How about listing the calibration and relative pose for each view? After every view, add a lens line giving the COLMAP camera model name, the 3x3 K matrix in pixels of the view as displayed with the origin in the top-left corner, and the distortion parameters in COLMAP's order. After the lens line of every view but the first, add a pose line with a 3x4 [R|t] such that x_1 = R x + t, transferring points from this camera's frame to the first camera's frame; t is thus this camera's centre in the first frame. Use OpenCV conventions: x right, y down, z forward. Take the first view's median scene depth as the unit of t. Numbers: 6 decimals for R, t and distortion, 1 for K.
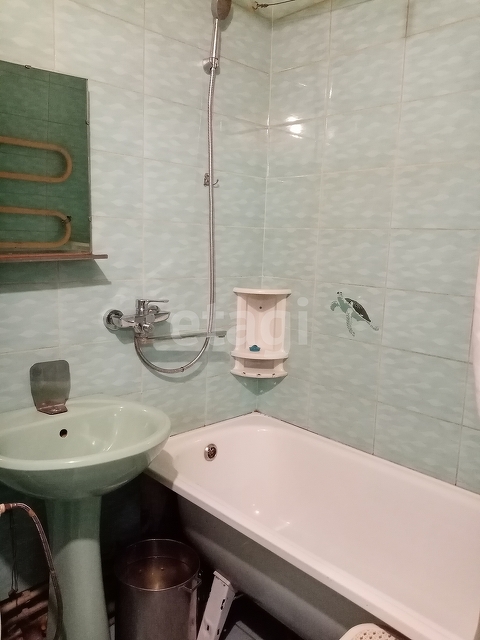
lens RADIAL K [[501.9, 0, 240.0], [0, 501.9, 320.0], [0, 0, 1]] dist [0.066839, -0.118990]
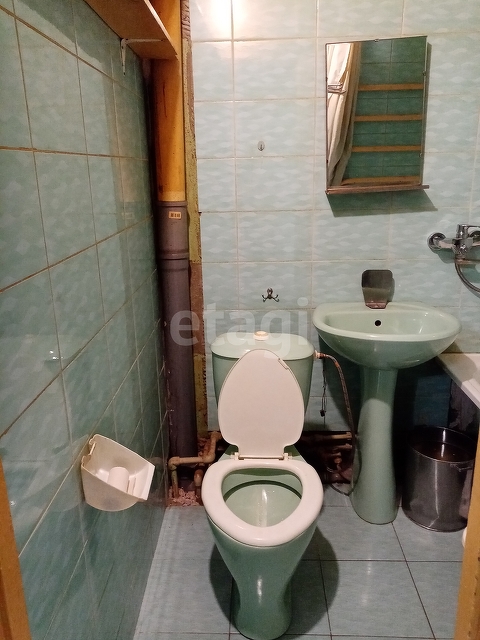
lens RADIAL K [[502.5, 0, 240.0], [0, 502.5, 320.0], [0, 0, 1]] dist [0.087858, -0.177423]
pose [[0.690933, 0.157345, -0.705588, 0.291458], [-0.066202, 0.985697, 0.154982, 0.026356], [0.719881, -0.060370, 0.691467, -0.163772]]
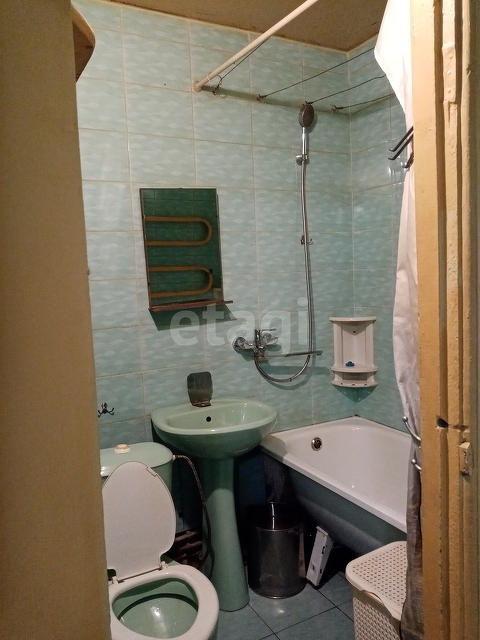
lens RADIAL K [[502.5, 0, 240.0], [0, 502.5, 320.0], [0, 0, 1]] dist [0.087858, -0.177423]
pose [[0.959913, -0.051313, -0.275561, 0.147314], [0.034312, 0.997218, -0.066170, 0.024820], [0.278190, 0.054063, 0.959003, -0.375581]]
